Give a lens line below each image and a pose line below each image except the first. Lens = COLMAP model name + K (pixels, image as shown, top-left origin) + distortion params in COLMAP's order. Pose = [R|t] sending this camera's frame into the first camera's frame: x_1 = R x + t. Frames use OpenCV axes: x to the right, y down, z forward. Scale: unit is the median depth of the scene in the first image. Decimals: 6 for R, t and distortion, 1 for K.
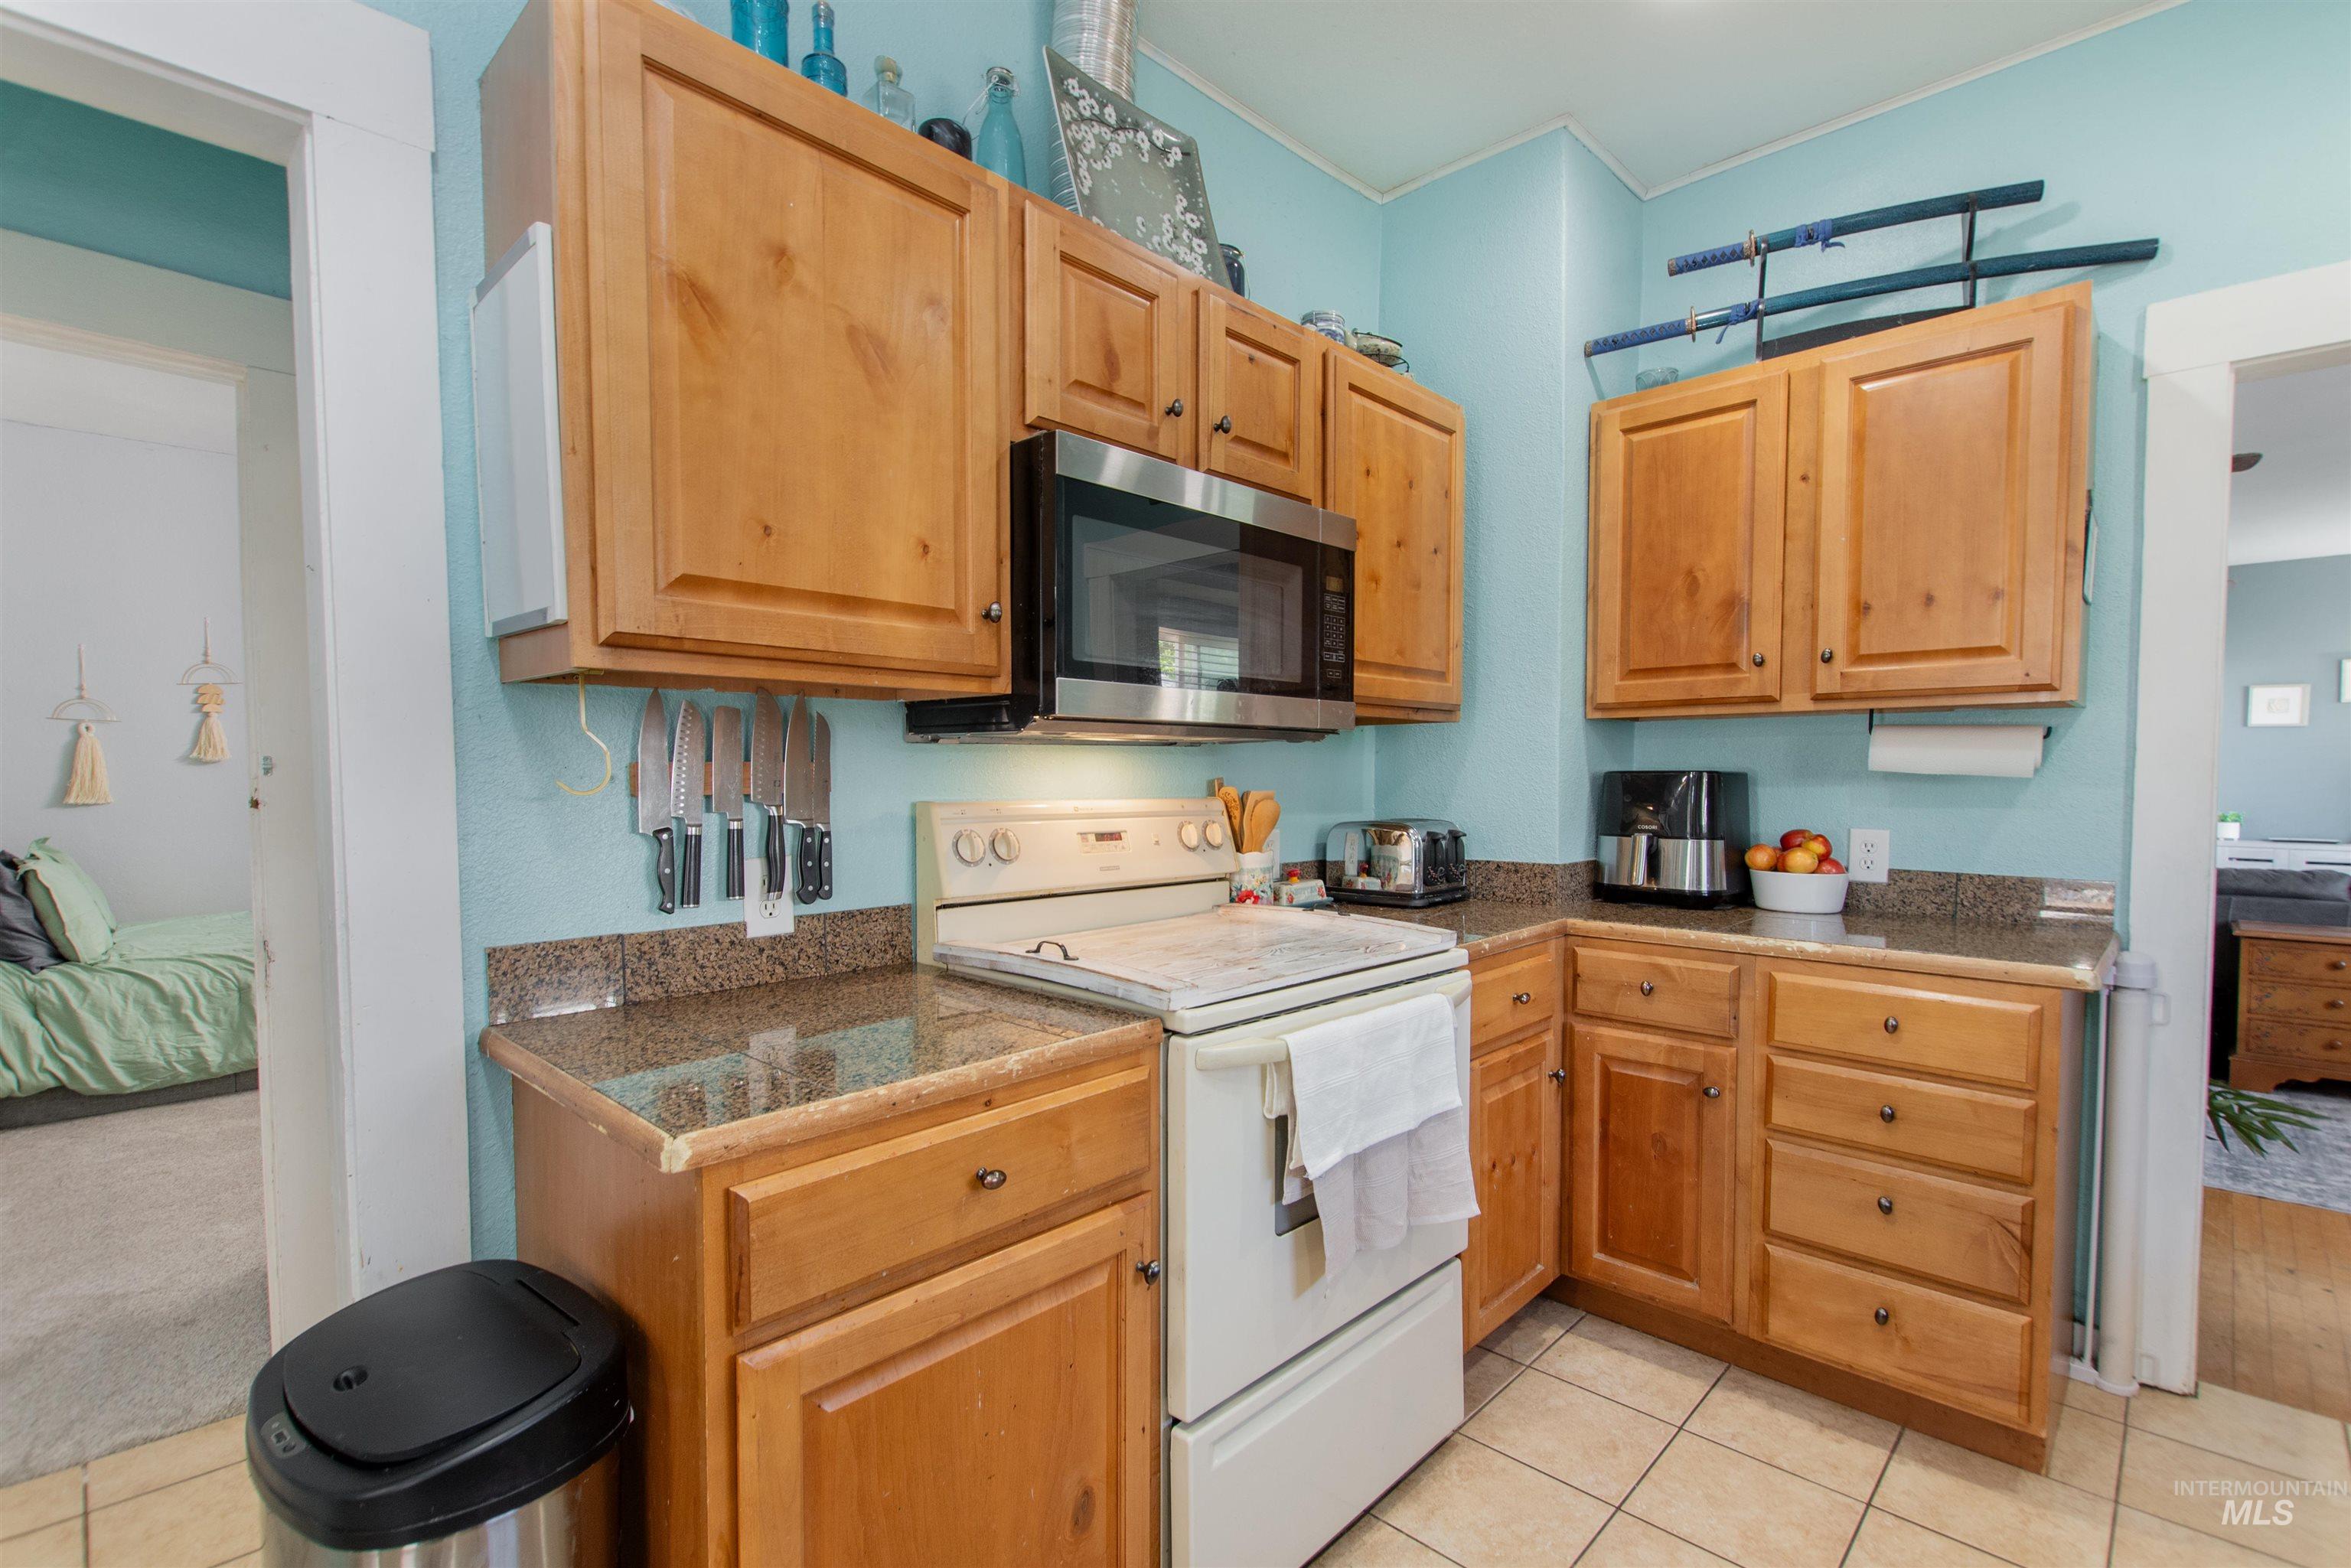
lens RADIAL K [[1046.8, 0, 1166.0], [0, 1046.8, 832.5], [0, 0, 1]] dist [0.018315, -0.004414]
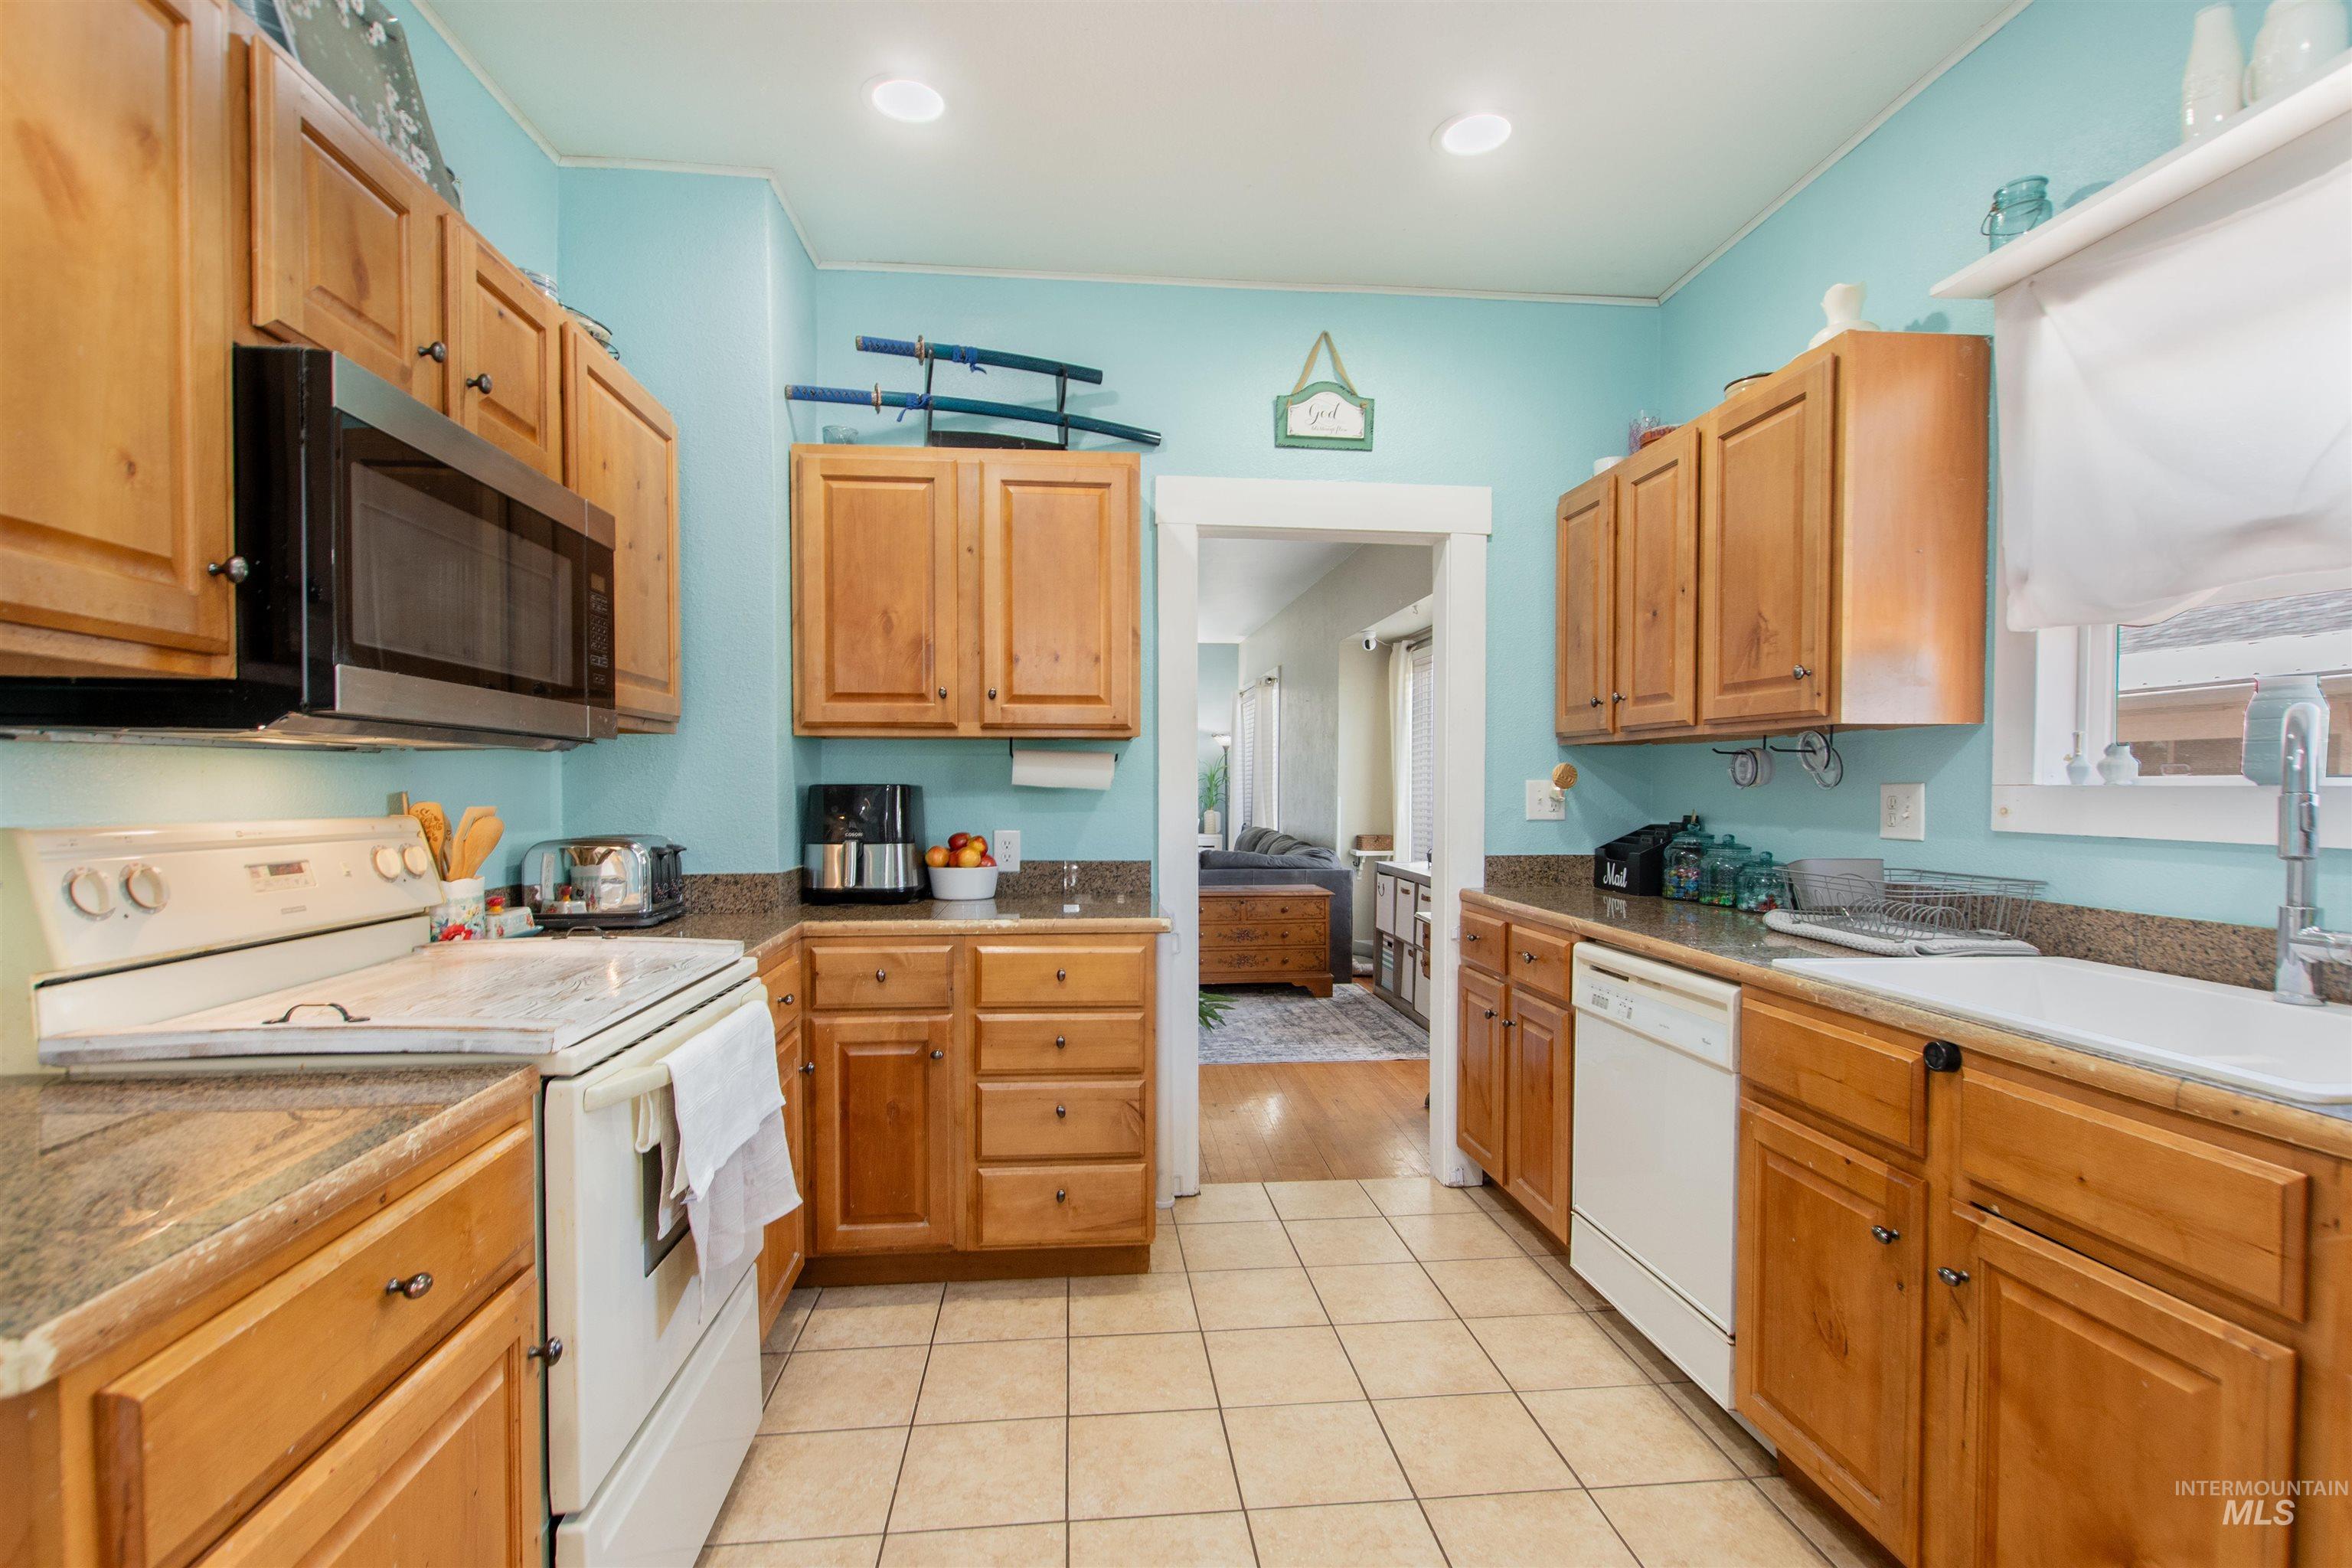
lens RADIAL K [[1047.3, 0, 1166.5], [0, 1047.3, 832.6], [0, 0, 1]] dist [0.018315, -0.004414]
pose [[0.669909, -0.032690, 0.741723, -0.173521], [0.042570, 0.999078, 0.005584, 0.000490], [-0.741222, 0.027834, 0.670683, 0.006225]]
